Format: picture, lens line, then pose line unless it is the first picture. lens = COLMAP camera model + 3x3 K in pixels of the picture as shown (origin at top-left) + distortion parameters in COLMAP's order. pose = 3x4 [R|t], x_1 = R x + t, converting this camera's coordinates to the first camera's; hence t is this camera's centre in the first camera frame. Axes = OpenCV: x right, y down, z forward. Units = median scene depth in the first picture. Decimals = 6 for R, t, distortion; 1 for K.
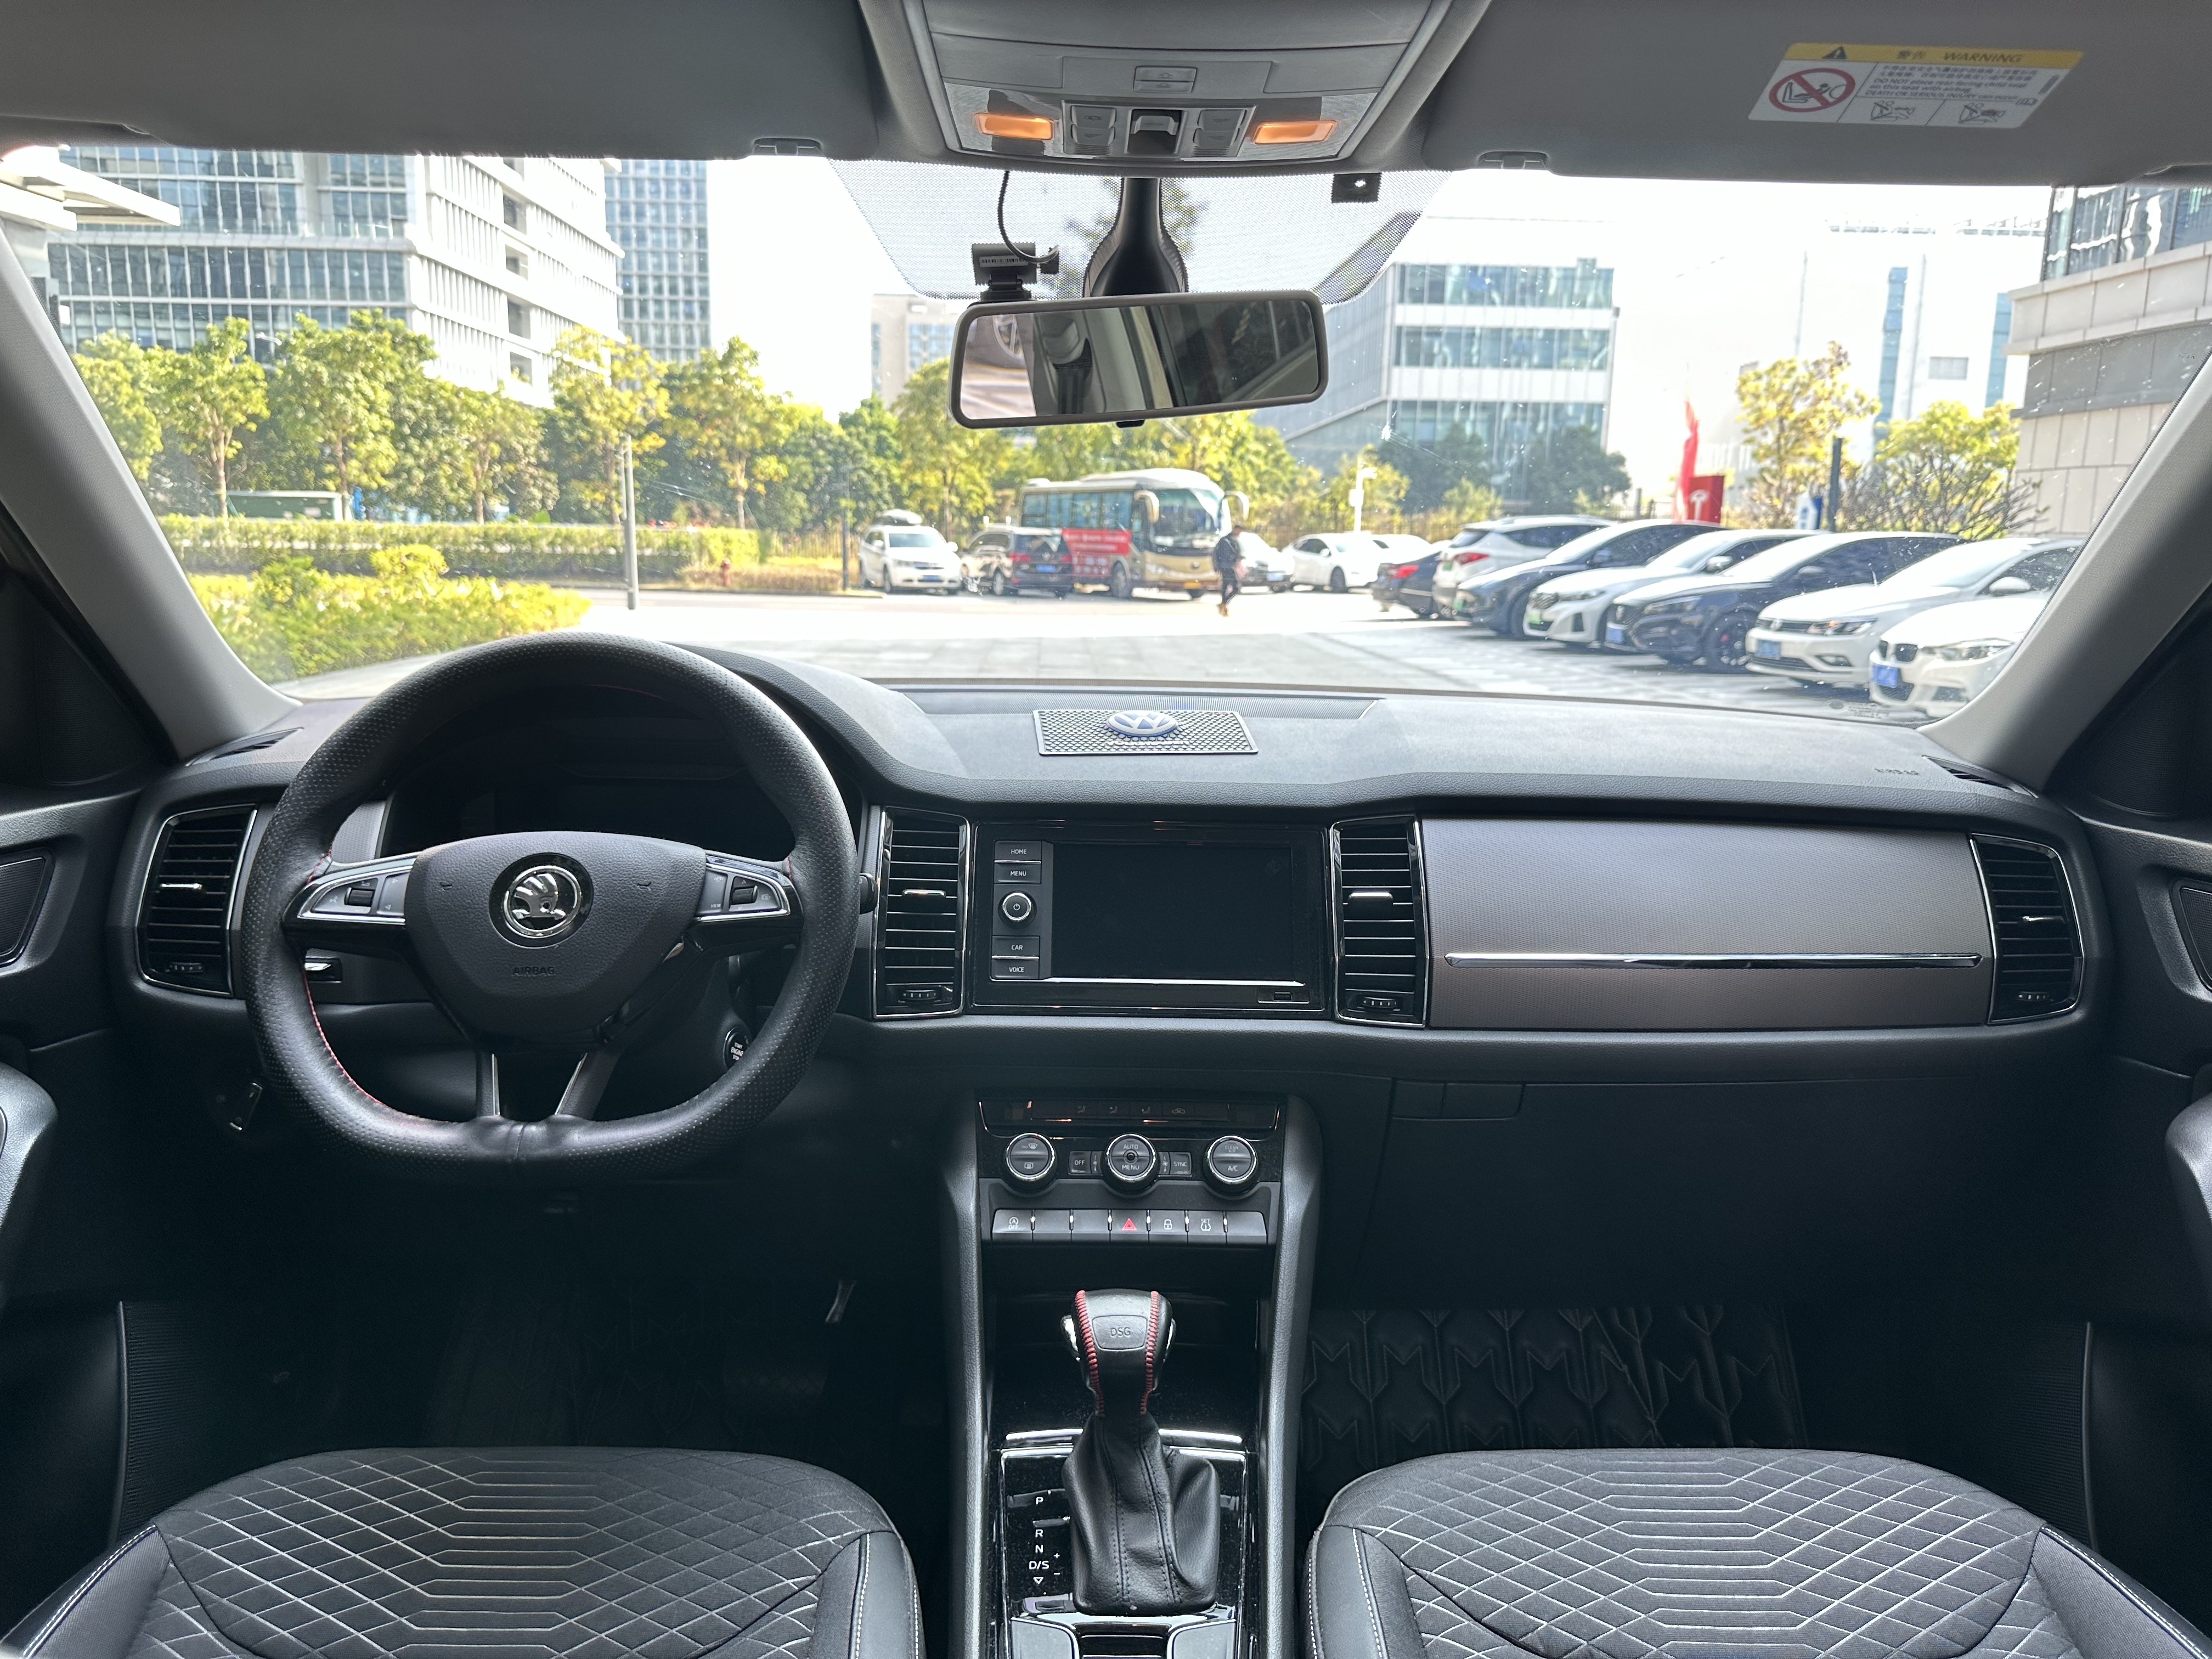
lens RADIAL K [[1583.8, 0, 1096.1], [0, 1583.8, 837.6], [0, 0, 1]] dist [0.017300, -0.002613]
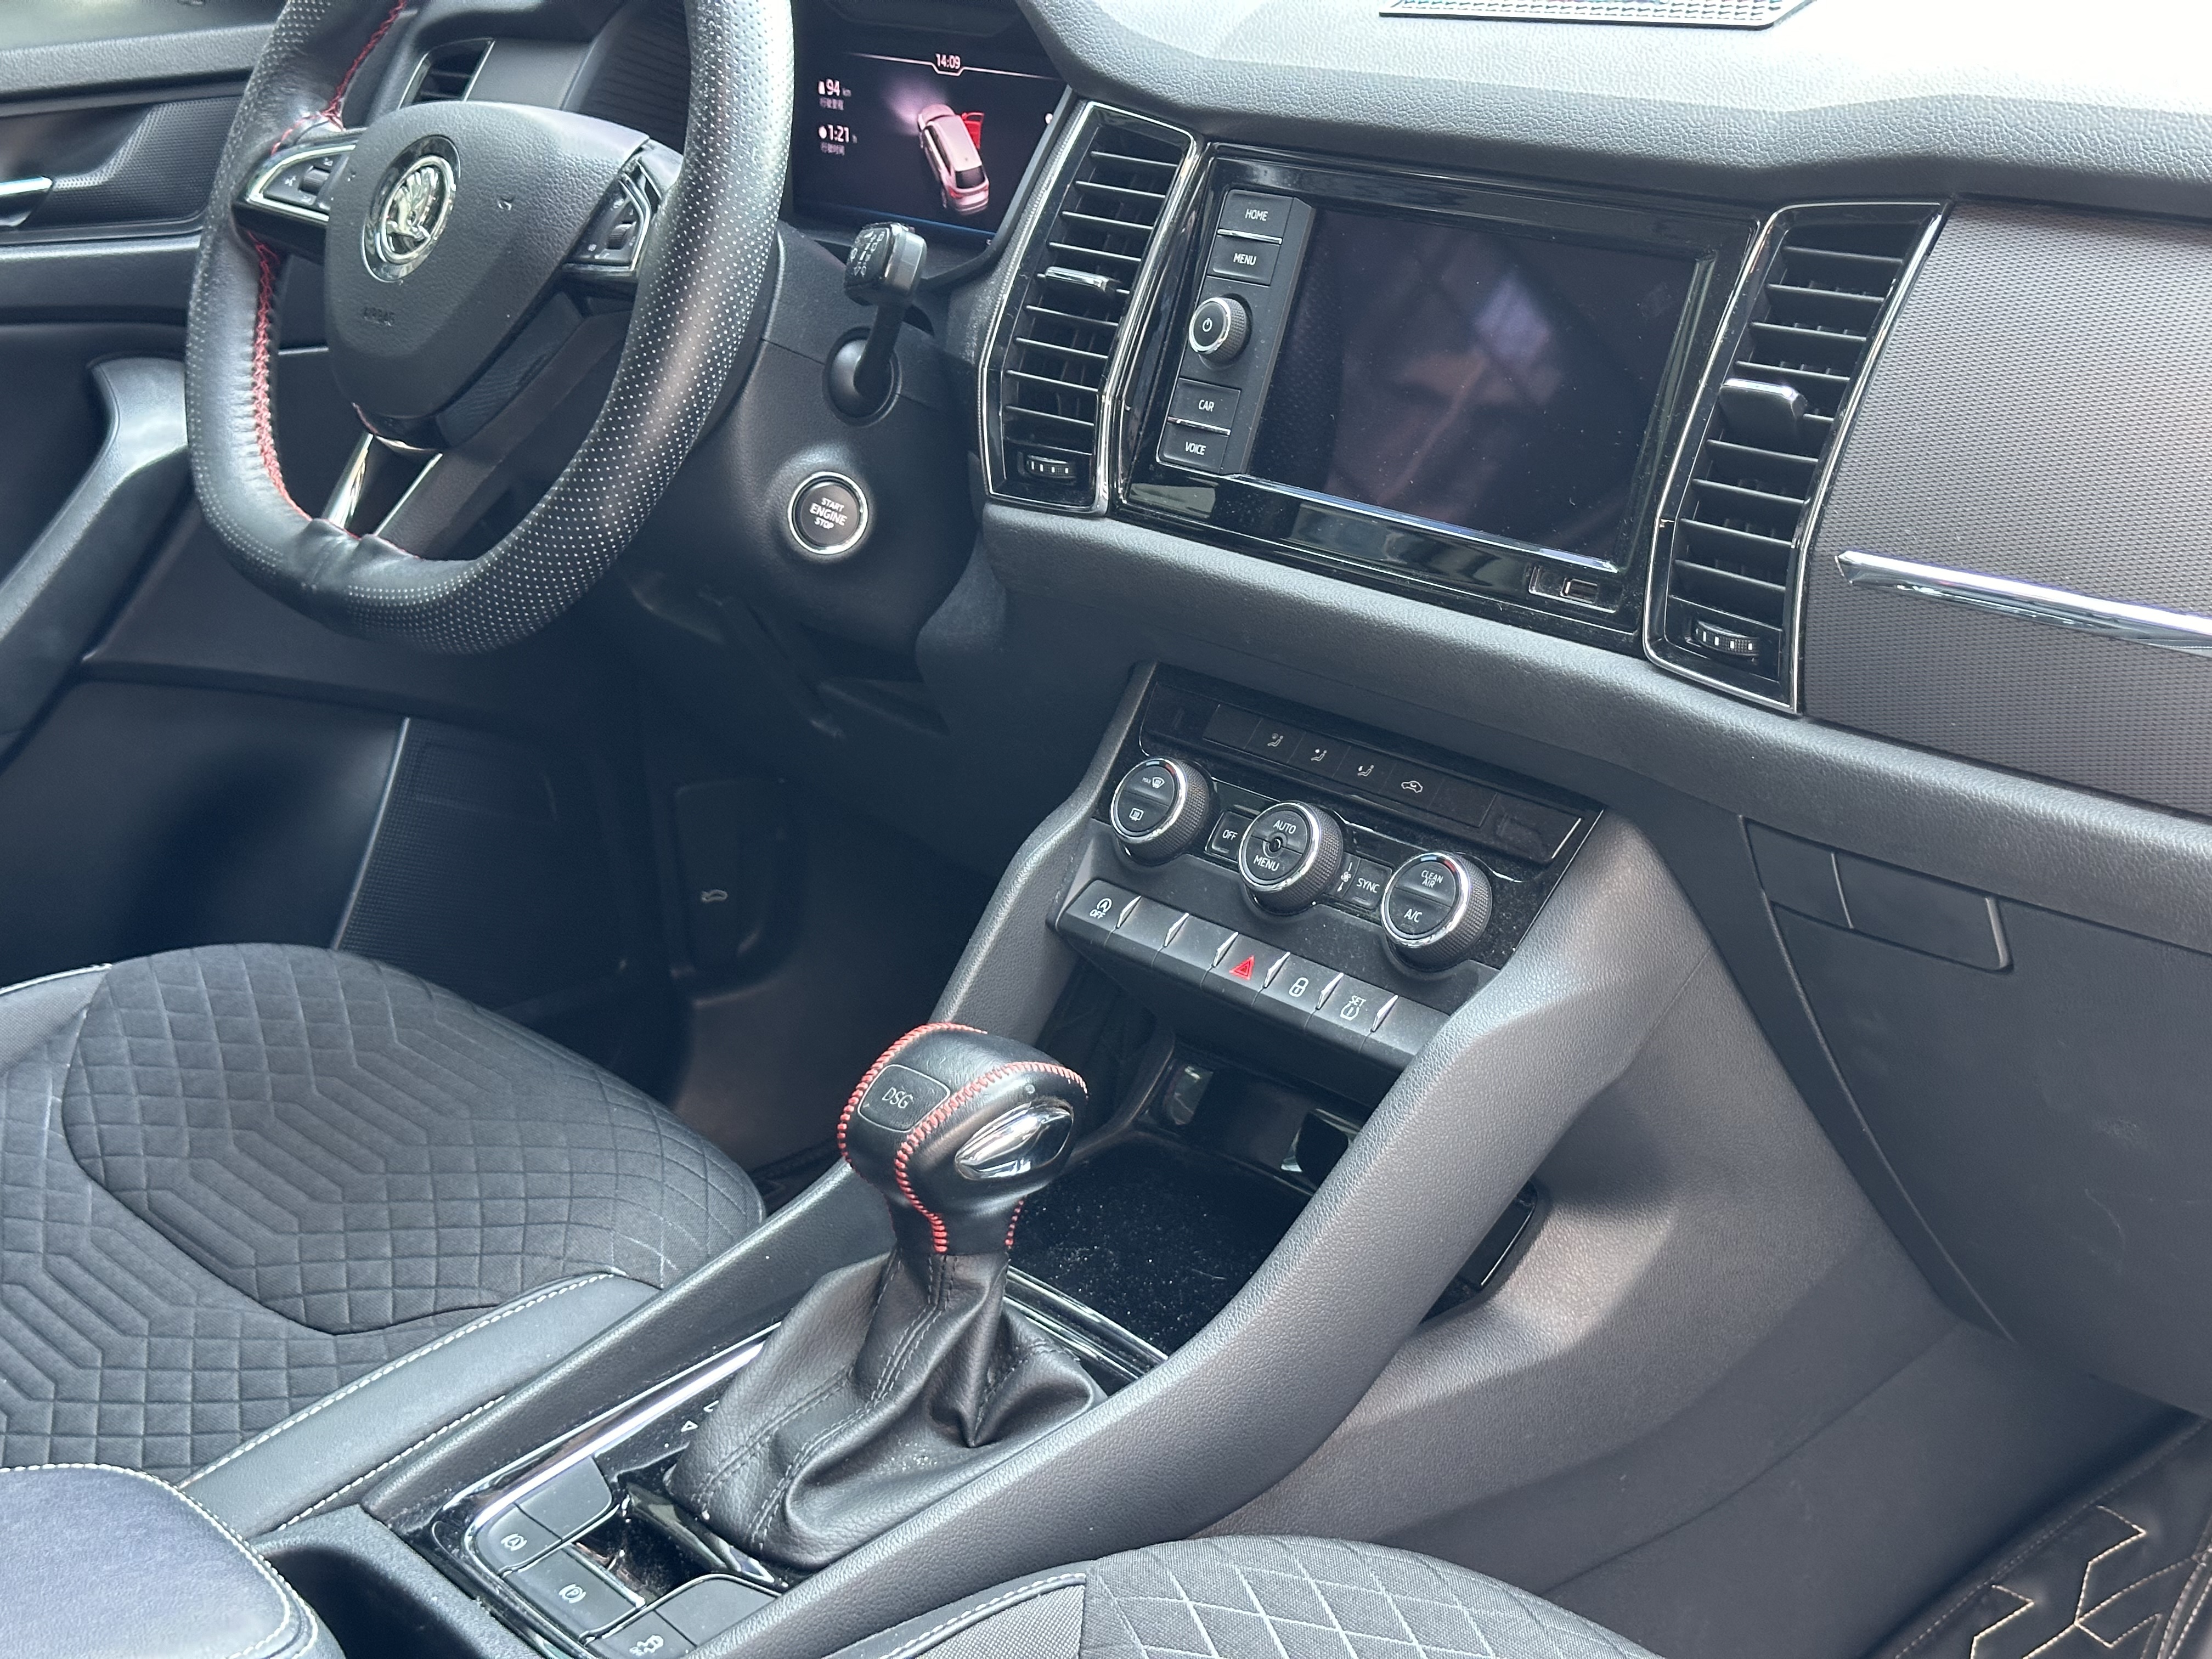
lens RADIAL K [[3151.1, 0, 1110.3], [0, 3151.1, 832.8], [0, 0, 1]] dist [0.119685, 0.000000]
pose [[0.658228, 0.229891, -0.716858, 0.688561], [-0.075024, 0.967524, 0.241390, -0.040433], [0.749071, -0.105108, 0.654099, 0.292615]]
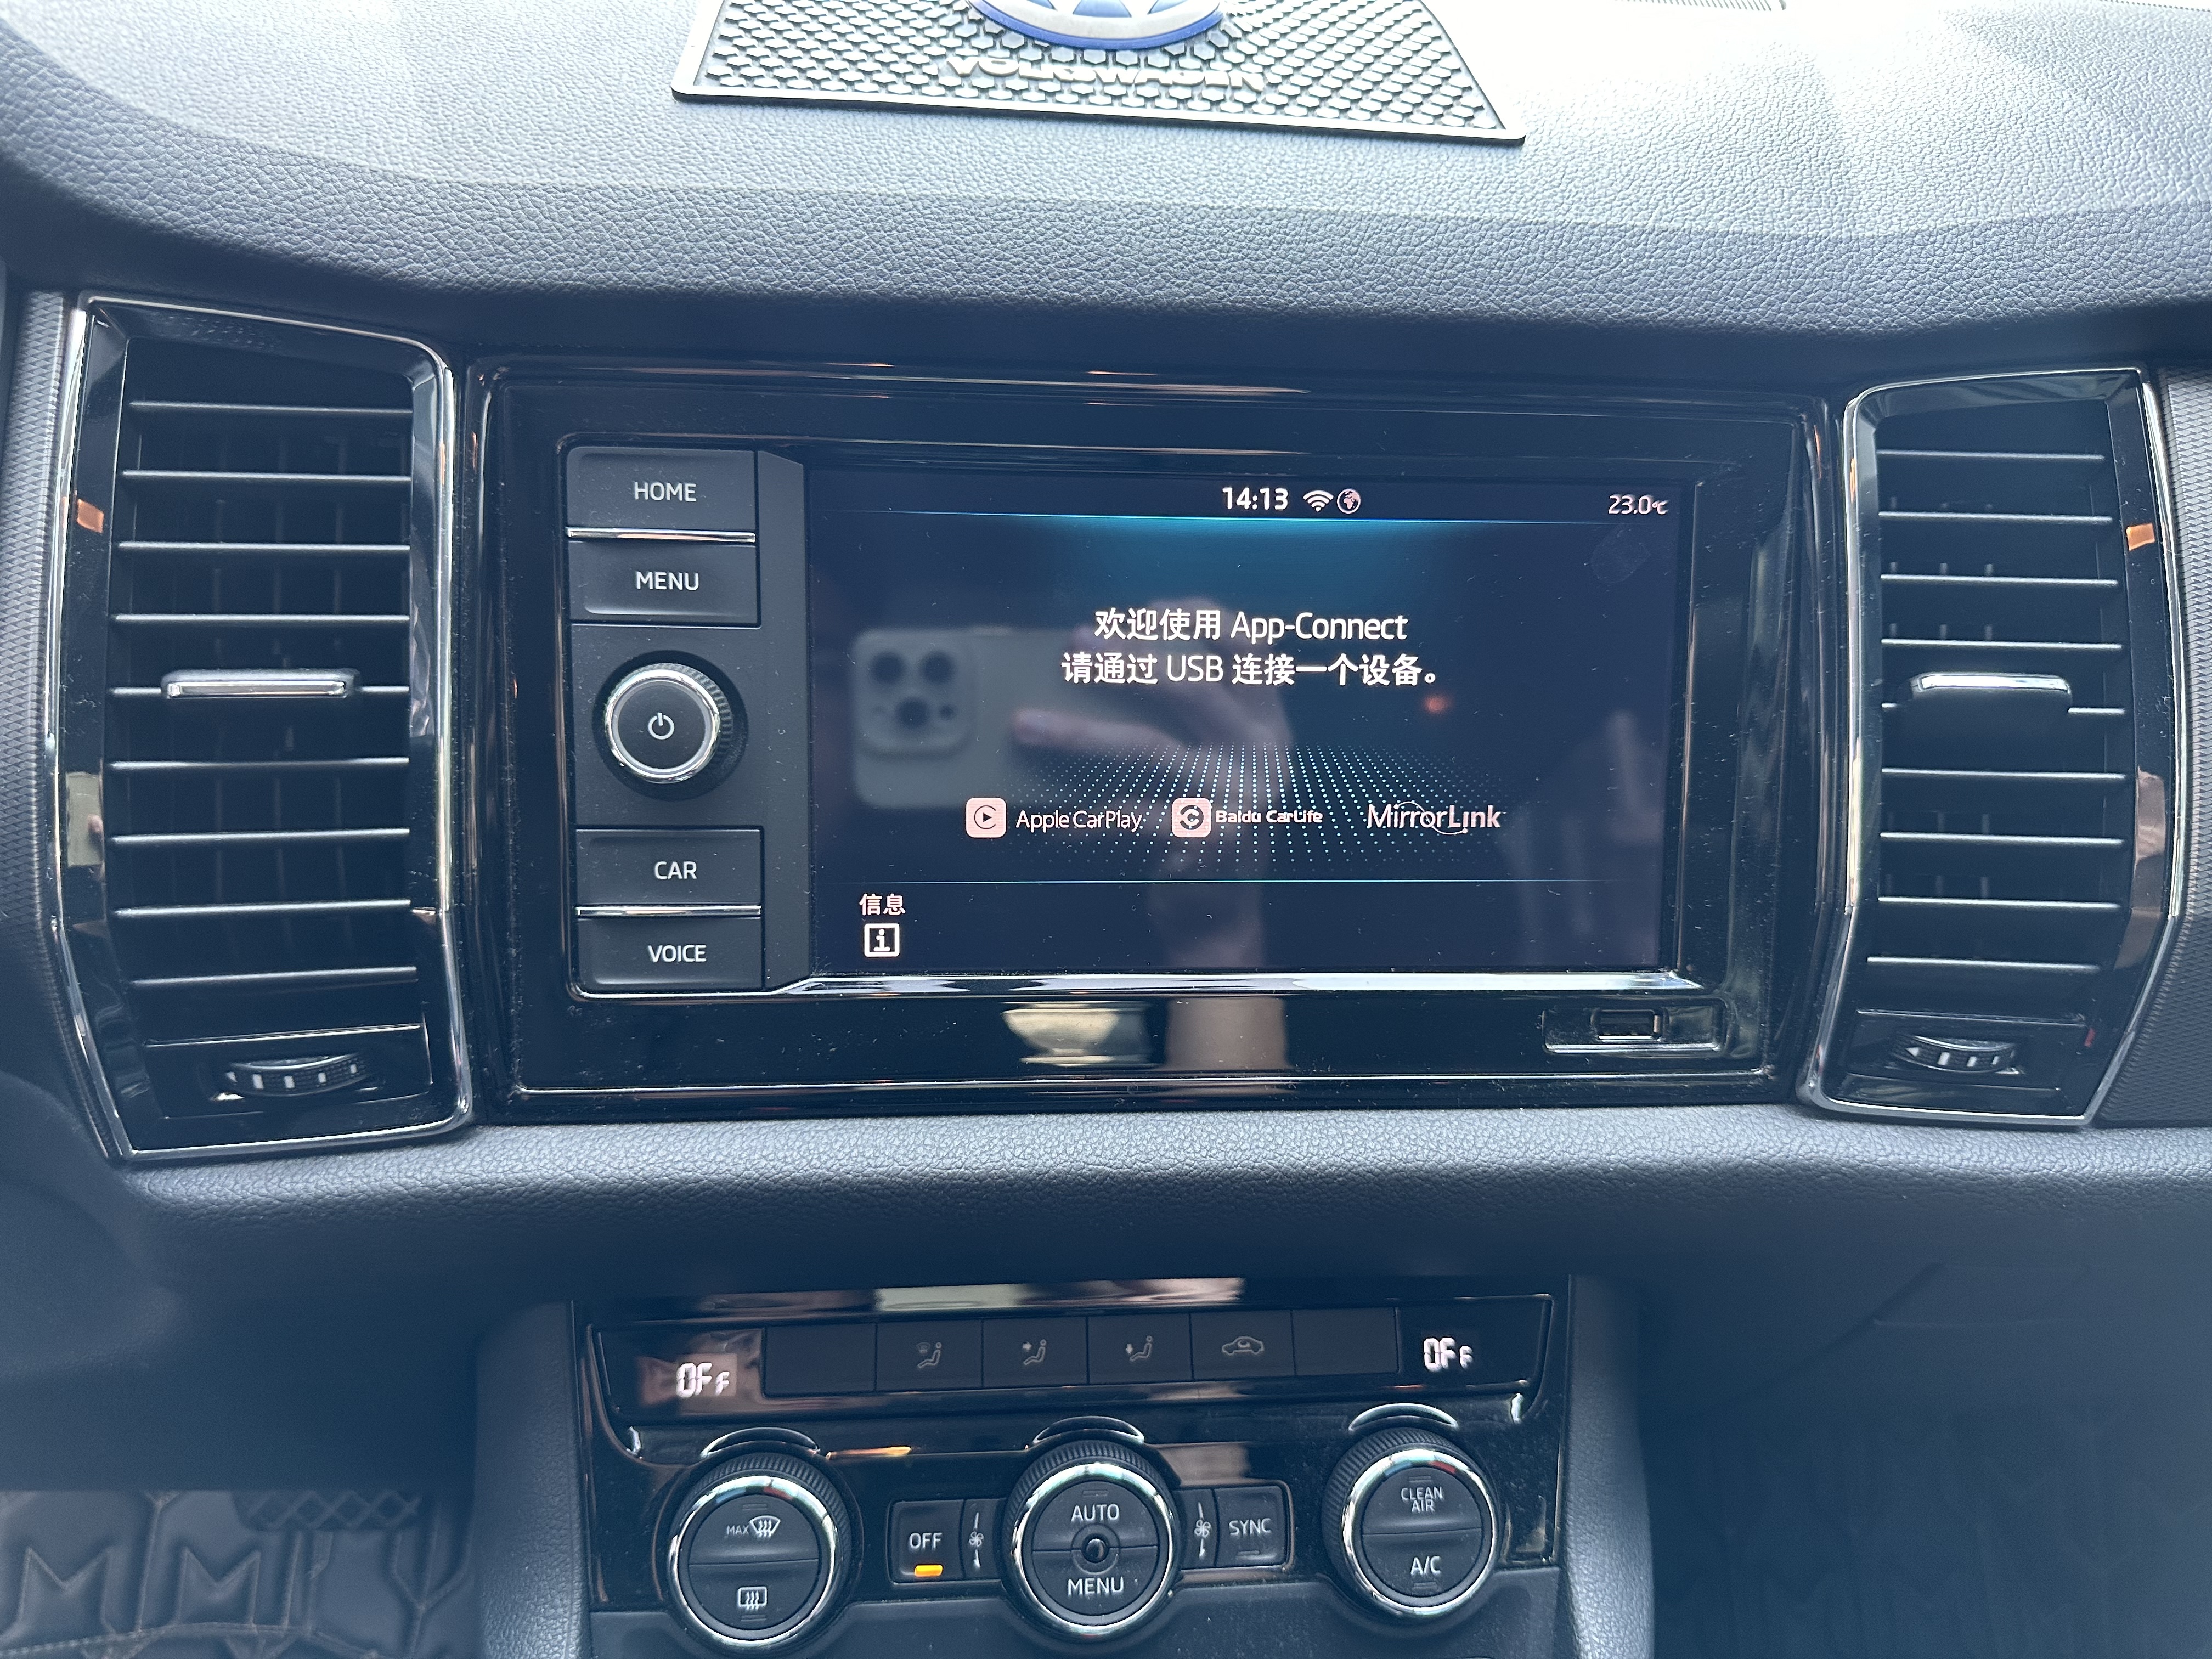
lens RADIAL K [[1583.8, 0, 1103.8], [0, 1583.8, 839.5], [0, 0, 1]] dist [0.017300, -0.002613]
pose [[0.994312, -0.014212, 0.105549, -0.006536], [-0.021971, 0.942367, 0.333858, -0.025169], [-0.104211, -0.334278, 0.936695, 0.740858]]
